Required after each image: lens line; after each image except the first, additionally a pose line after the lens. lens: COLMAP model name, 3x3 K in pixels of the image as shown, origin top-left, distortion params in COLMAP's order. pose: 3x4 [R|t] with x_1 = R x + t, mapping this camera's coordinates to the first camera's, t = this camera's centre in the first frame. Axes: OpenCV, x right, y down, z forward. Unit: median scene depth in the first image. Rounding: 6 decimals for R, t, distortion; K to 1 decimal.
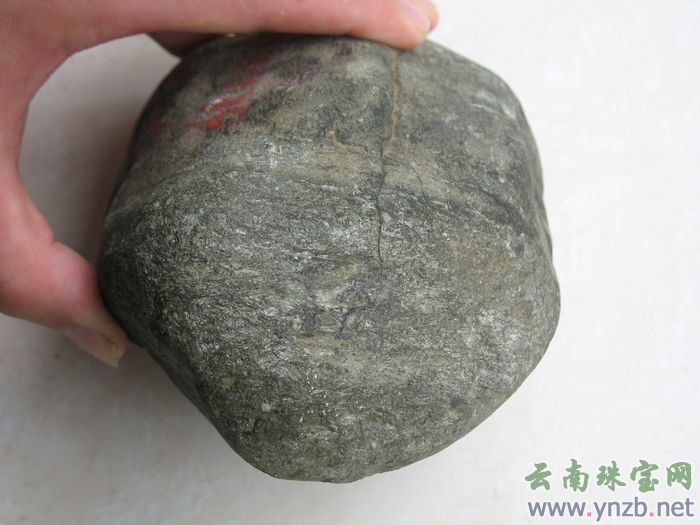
lens RADIAL K [[1254.5, 0, 349.3], [0, 1254.5, 262.0], [0, 0, 1]] dist [-0.132178, 0.000000]
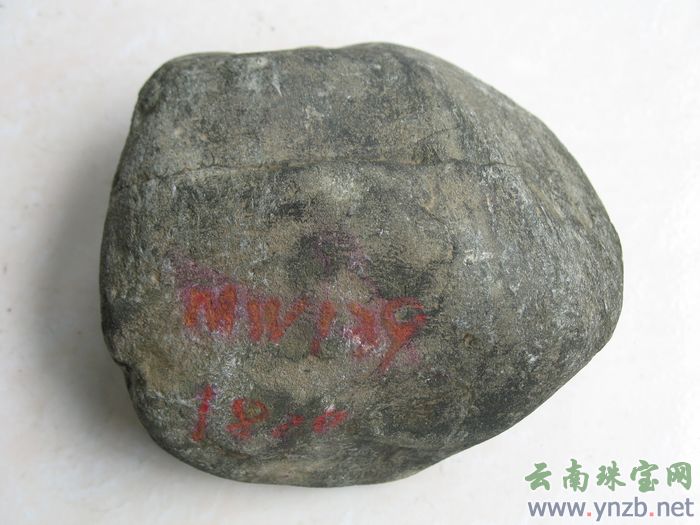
lens RADIAL K [[1254.5, 0, 350.7], [0, 1254.5, 262.5], [0, 0, 1]] dist [-0.132178, 0.000000]
pose [[-0.125767, -0.982807, 0.135177, -0.194920], [0.608912, 0.031098, 0.792628, -0.987636], [-0.783204, 0.181997, 0.594532, 0.458337]]
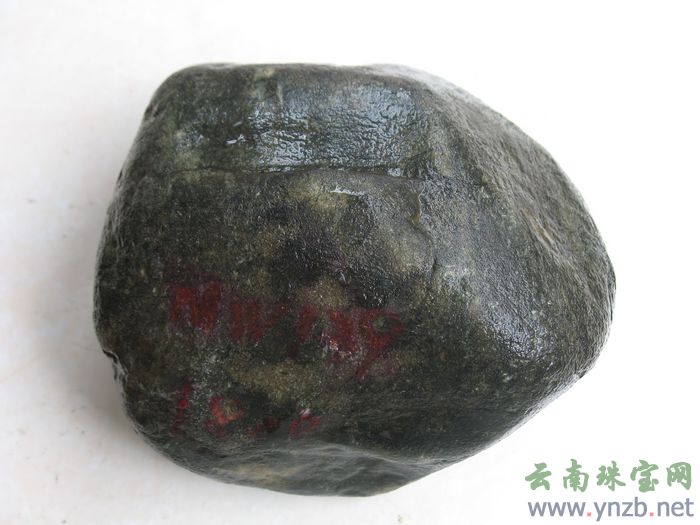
lens RADIAL K [[1254.5, 0, 349.3], [0, 1254.5, 262.7], [0, 0, 1]] dist [-0.132178, 0.000000]
pose [[-0.045400, -0.982253, 0.181982, -0.242758], [0.656806, 0.107909, 0.746298, -0.944722], [-0.752691, 0.153409, 0.640251, 0.386570]]
